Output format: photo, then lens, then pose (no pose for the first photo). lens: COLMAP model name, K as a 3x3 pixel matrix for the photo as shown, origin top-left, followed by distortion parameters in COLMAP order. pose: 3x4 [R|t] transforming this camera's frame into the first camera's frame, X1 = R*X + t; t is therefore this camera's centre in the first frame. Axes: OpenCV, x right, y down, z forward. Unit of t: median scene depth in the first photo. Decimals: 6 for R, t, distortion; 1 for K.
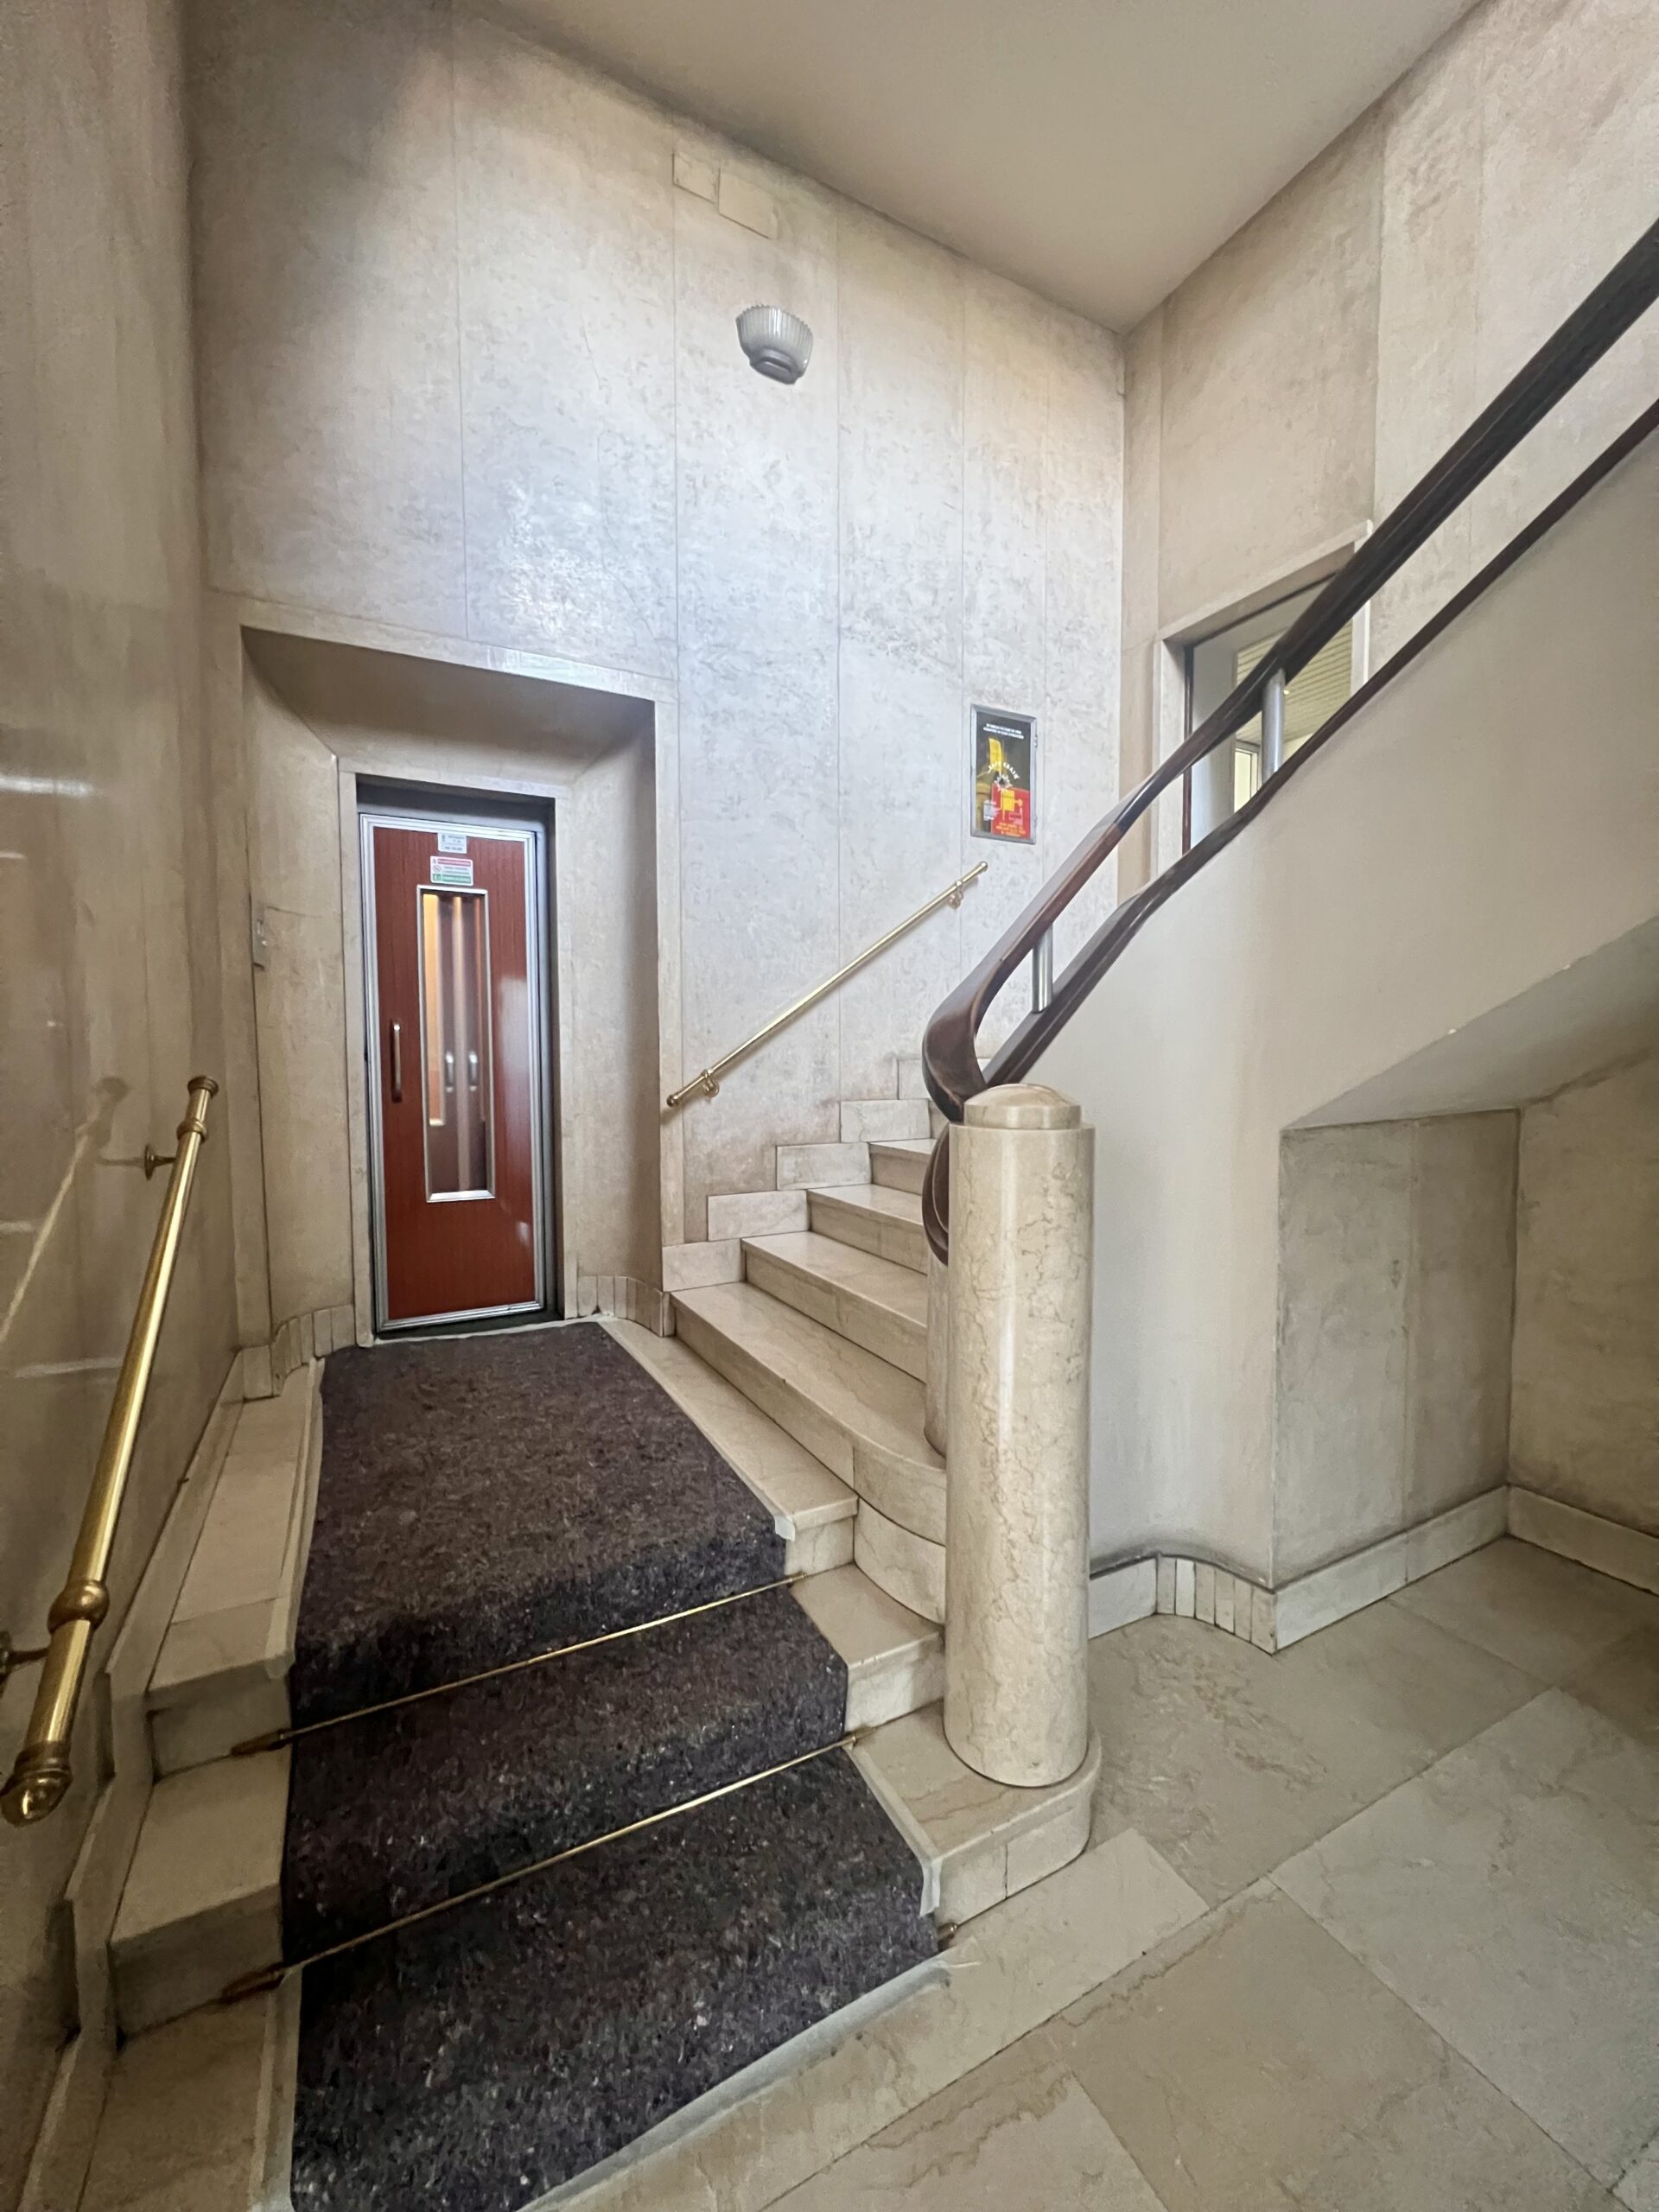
lens RADIAL K [[883.0, 0, 832.9], [0, 883.0, 1105.3], [0, 0, 1]] dist [0.001199, -0.000384]
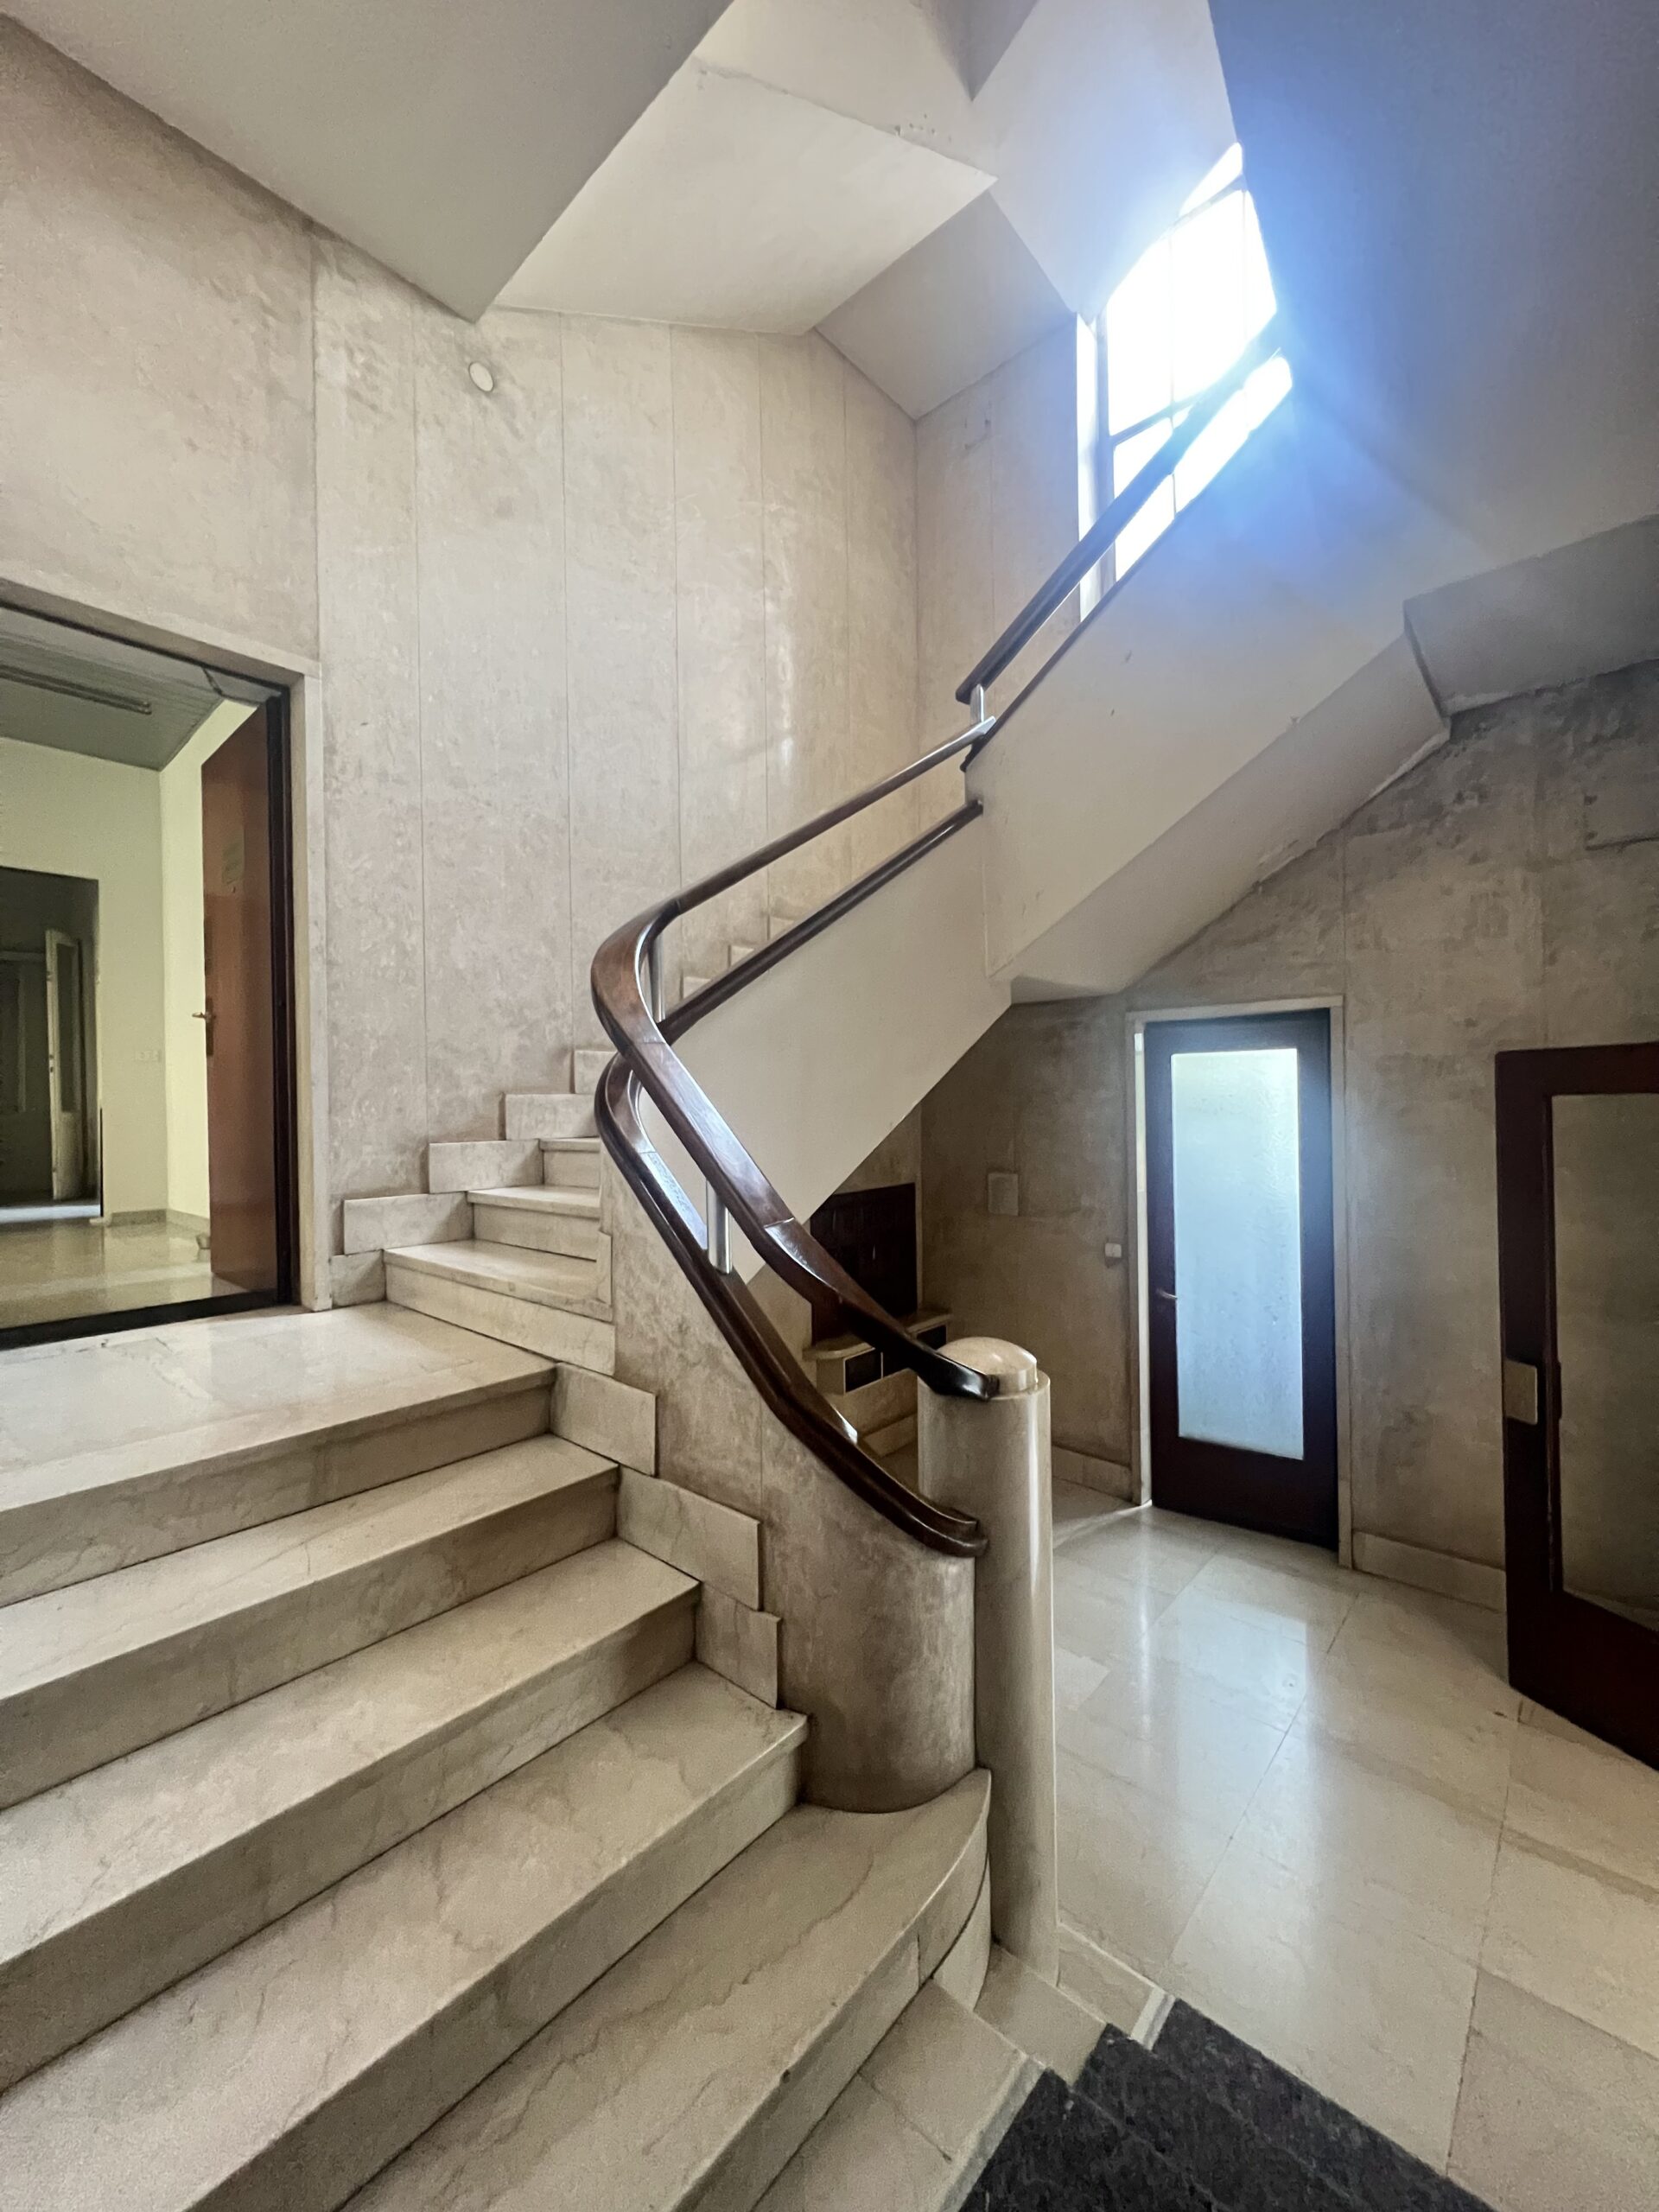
lens RADIAL K [[883.0, 0, 832.9], [0, 883.0, 1105.3], [0, 0, 1]] dist [0.001199, -0.000384]
pose [[-0.346678, 0.003032, 0.937979, -0.448574], [0.070287, 0.997267, 0.022755, -0.209667], [-0.935347, 0.073817, -0.345944, 0.911768]]
